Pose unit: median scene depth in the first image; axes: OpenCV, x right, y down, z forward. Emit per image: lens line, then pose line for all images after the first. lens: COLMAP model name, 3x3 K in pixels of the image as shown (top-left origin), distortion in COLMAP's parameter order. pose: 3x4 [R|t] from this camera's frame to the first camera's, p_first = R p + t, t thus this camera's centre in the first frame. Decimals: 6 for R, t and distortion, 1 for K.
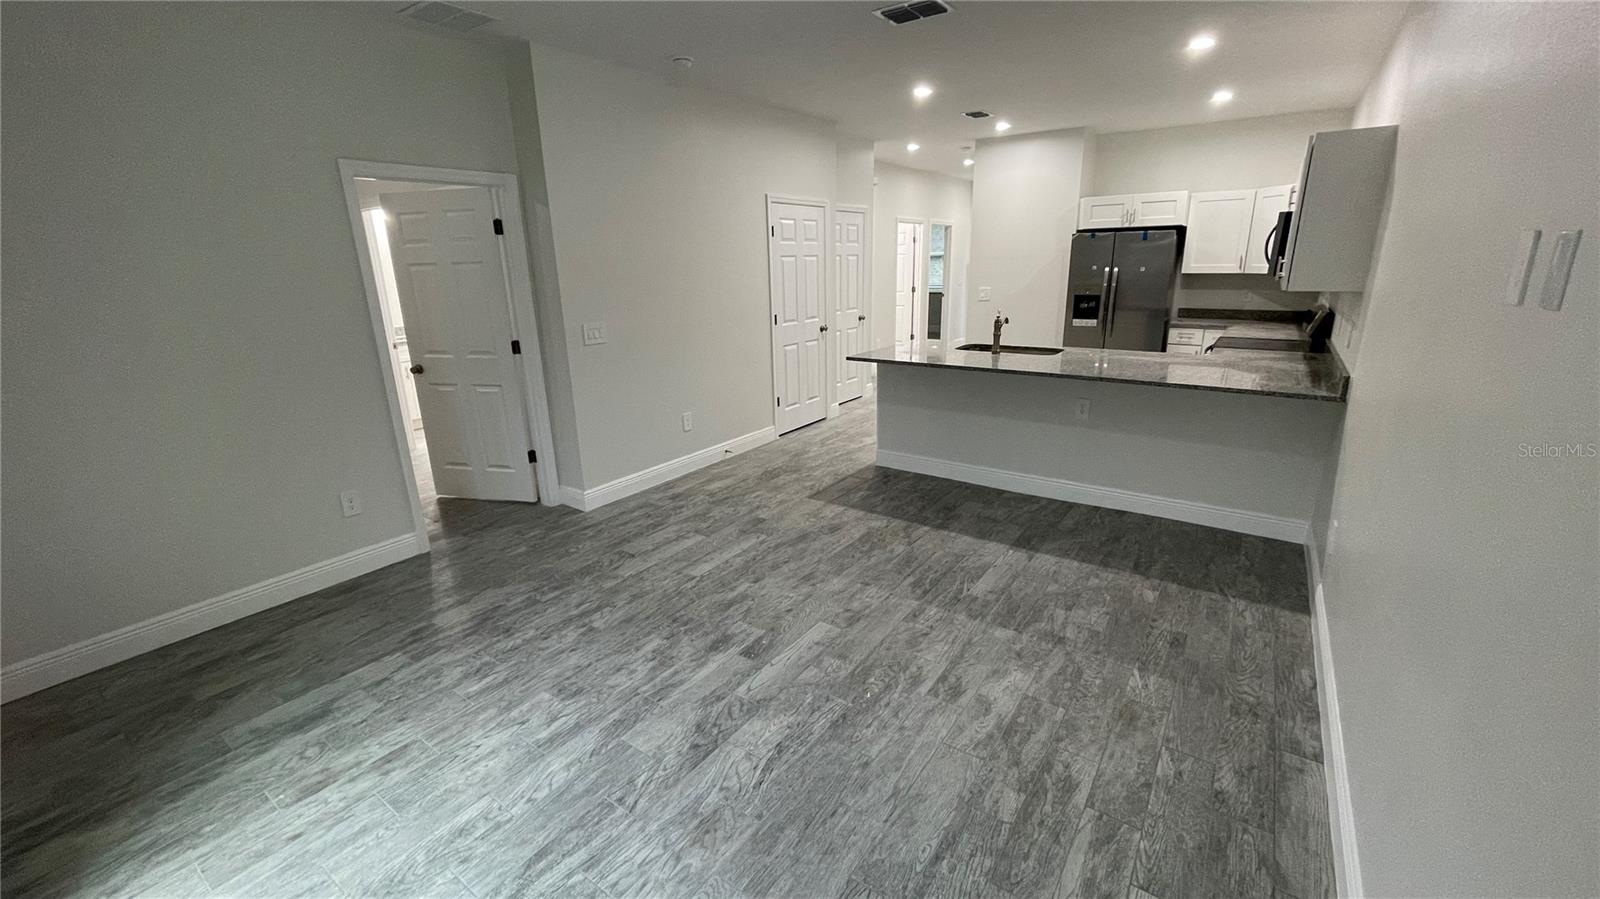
lens RADIAL K [[641.2, 0, 799.9], [0, 641.2, 441.6], [0, 0, 1]] dist [-0.003959, -0.000290]
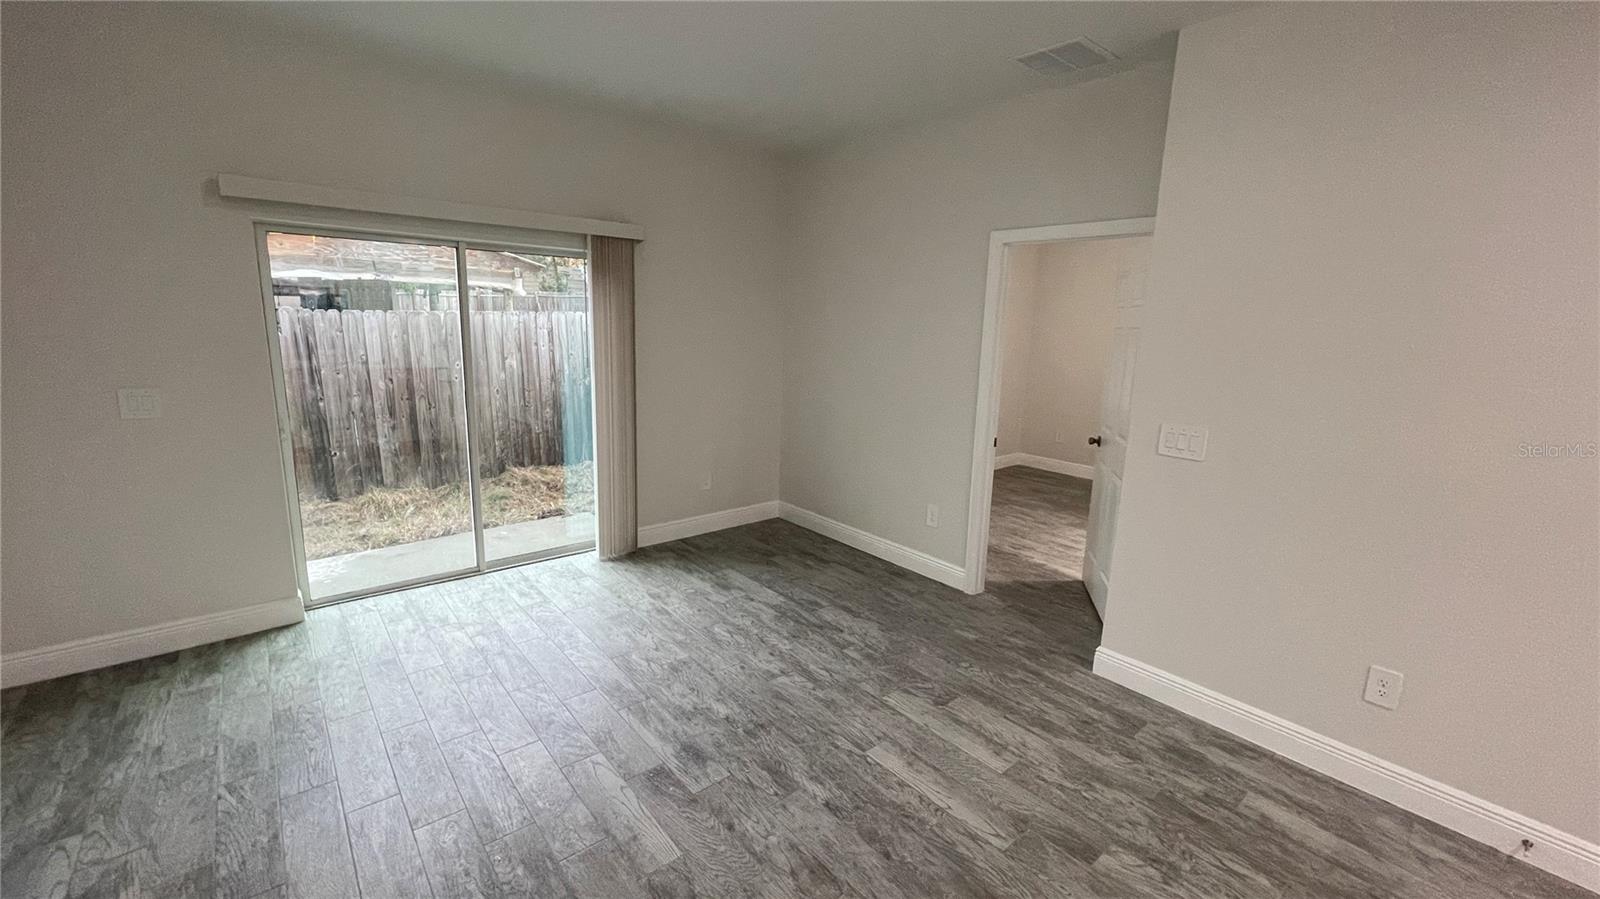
lens RADIAL K [[646.7, 0, 805.0], [0, 646.7, 441.9], [0, 0, 1]] dist [-0.001084, -0.000003]
pose [[-0.242969, 0.198269, -0.949555, 0.512651], [-0.291033, 0.918893, 0.266336, -0.305331], [0.925346, 0.341063, -0.165560, 1.003919]]
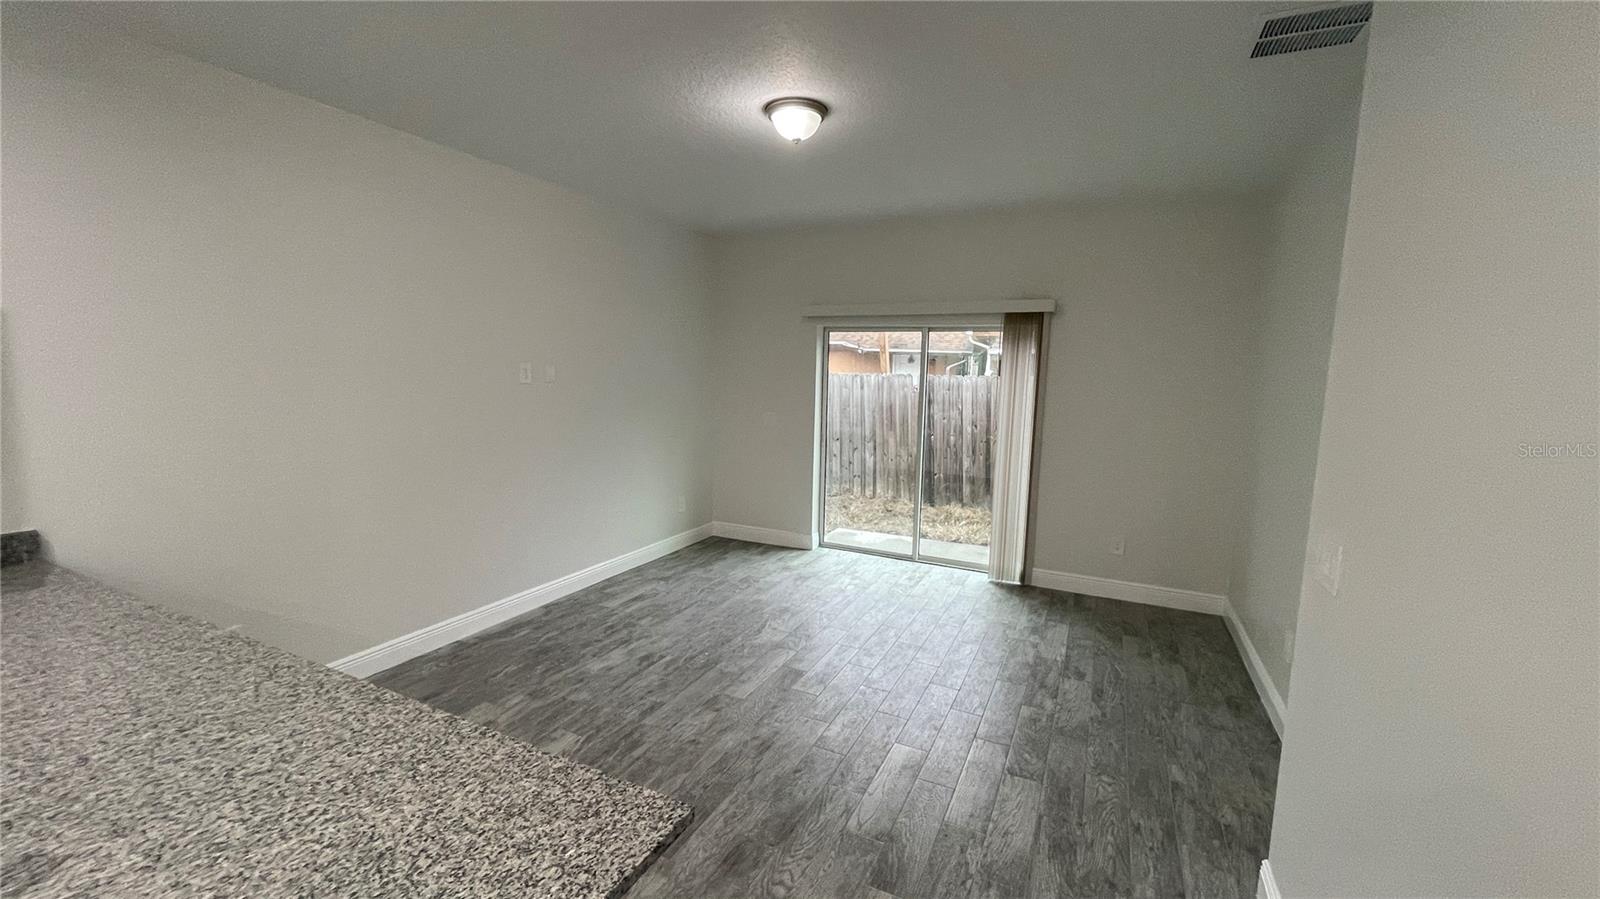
lens RADIAL K [[643.1, 0, 800.0], [0, 643.1, 449.5], [0, 0, 1]] dist [0.000126, -0.000048]
pose [[-0.985591, 0.021541, -0.167770, 0.102496], [-0.047692, 0.916227, 0.397812, -0.501367], [0.162285, 0.400081, -0.901997, 1.694169]]
